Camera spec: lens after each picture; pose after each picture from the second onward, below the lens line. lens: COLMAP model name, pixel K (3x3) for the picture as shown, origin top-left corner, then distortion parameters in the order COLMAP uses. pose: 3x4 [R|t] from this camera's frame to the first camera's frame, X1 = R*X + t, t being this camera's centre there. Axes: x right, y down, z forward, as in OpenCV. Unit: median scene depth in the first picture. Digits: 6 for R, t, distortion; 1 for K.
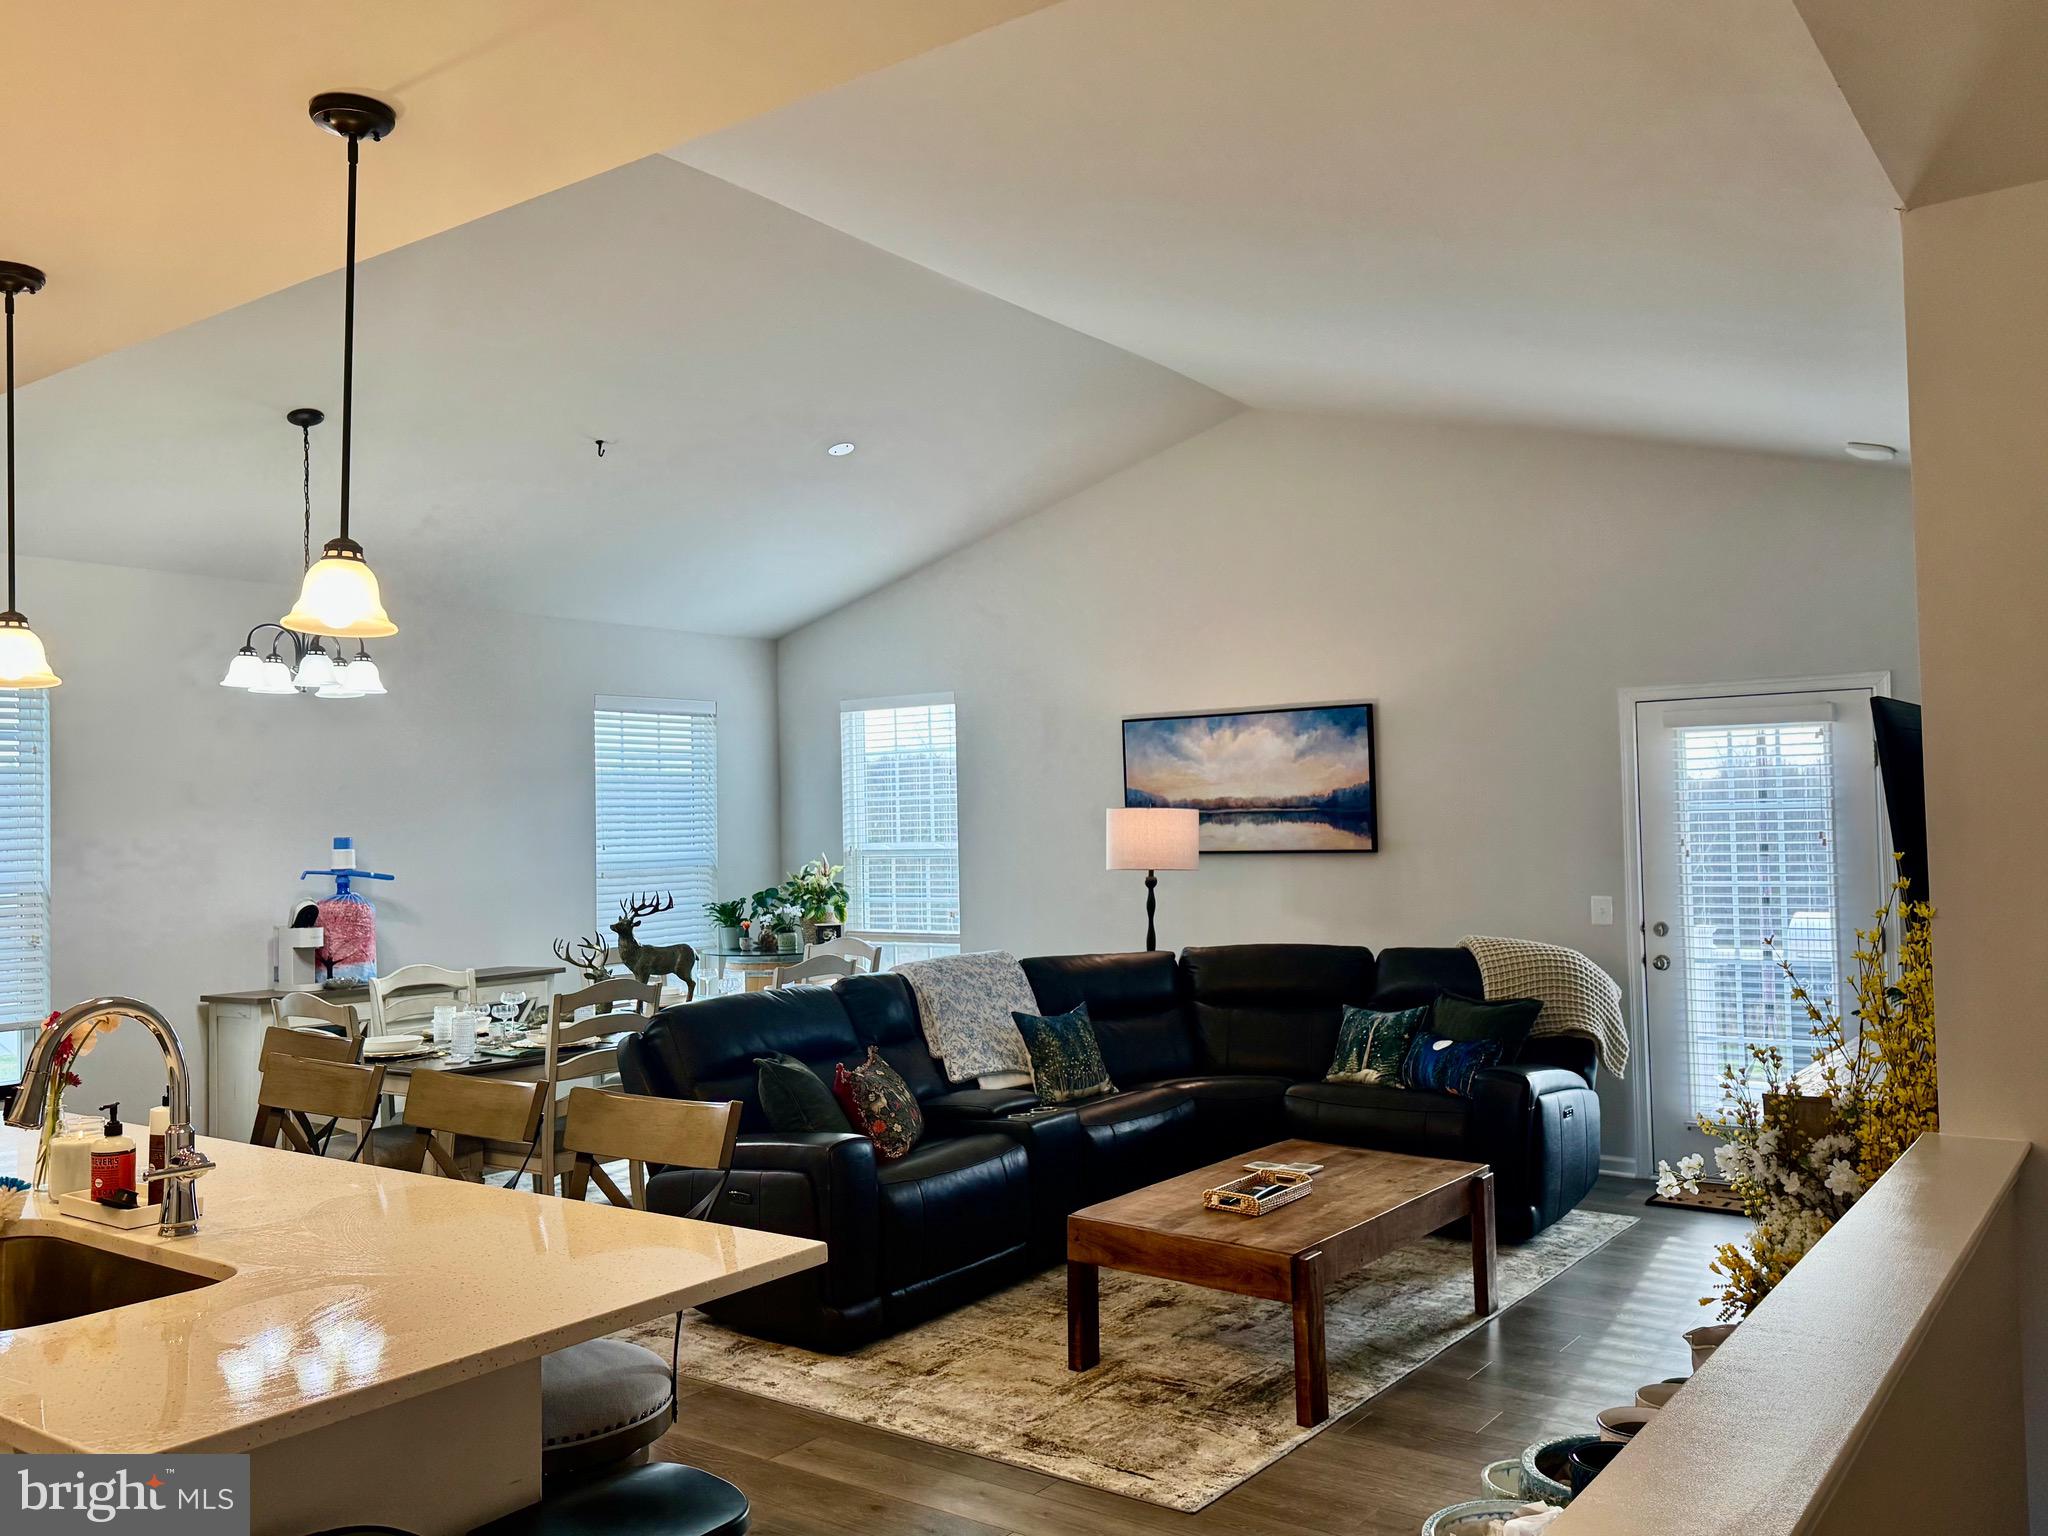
lens RADIAL K [[1650.6, 0, 1015.9], [0, 1650.6, 773.0], [0, 0, 1]] dist [0.046484, -0.075193]
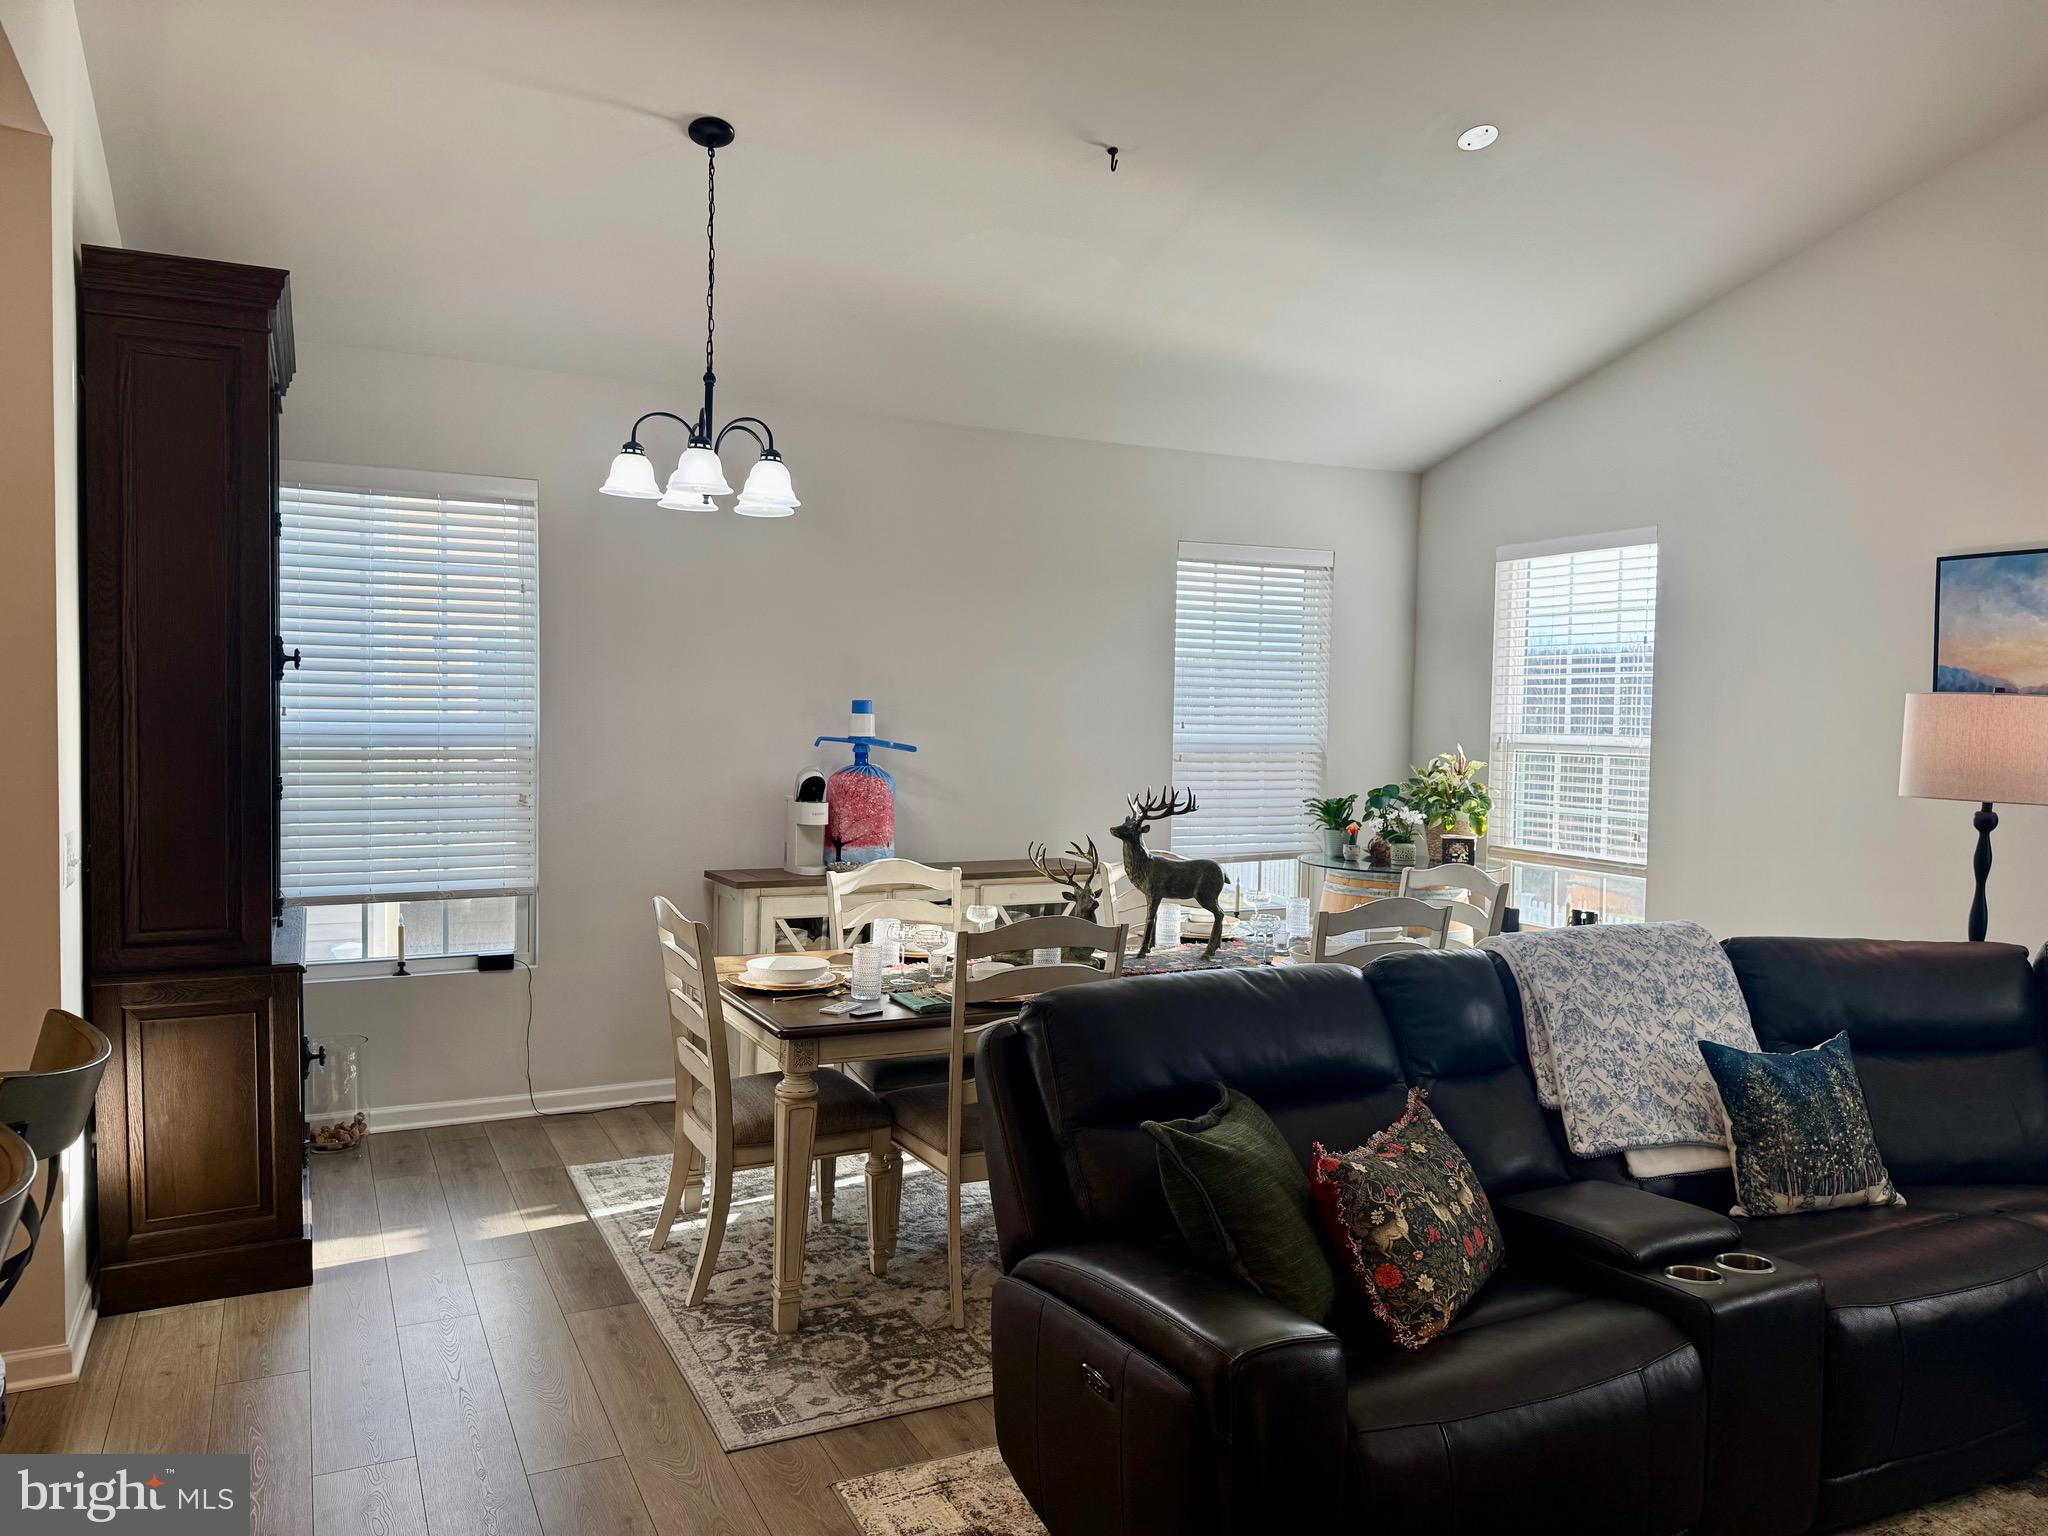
lens RADIAL K [[1464.1, 0, 1021.6], [0, 1464.1, 771.5], [0, 0, 1]] dist [0.046560, -0.049062]
pose [[0.893949, 0.056676, -0.444570, 0.008357], [-0.023035, 0.996471, 0.080716, 0.013739], [0.447576, -0.061915, 0.892100, 0.378016]]
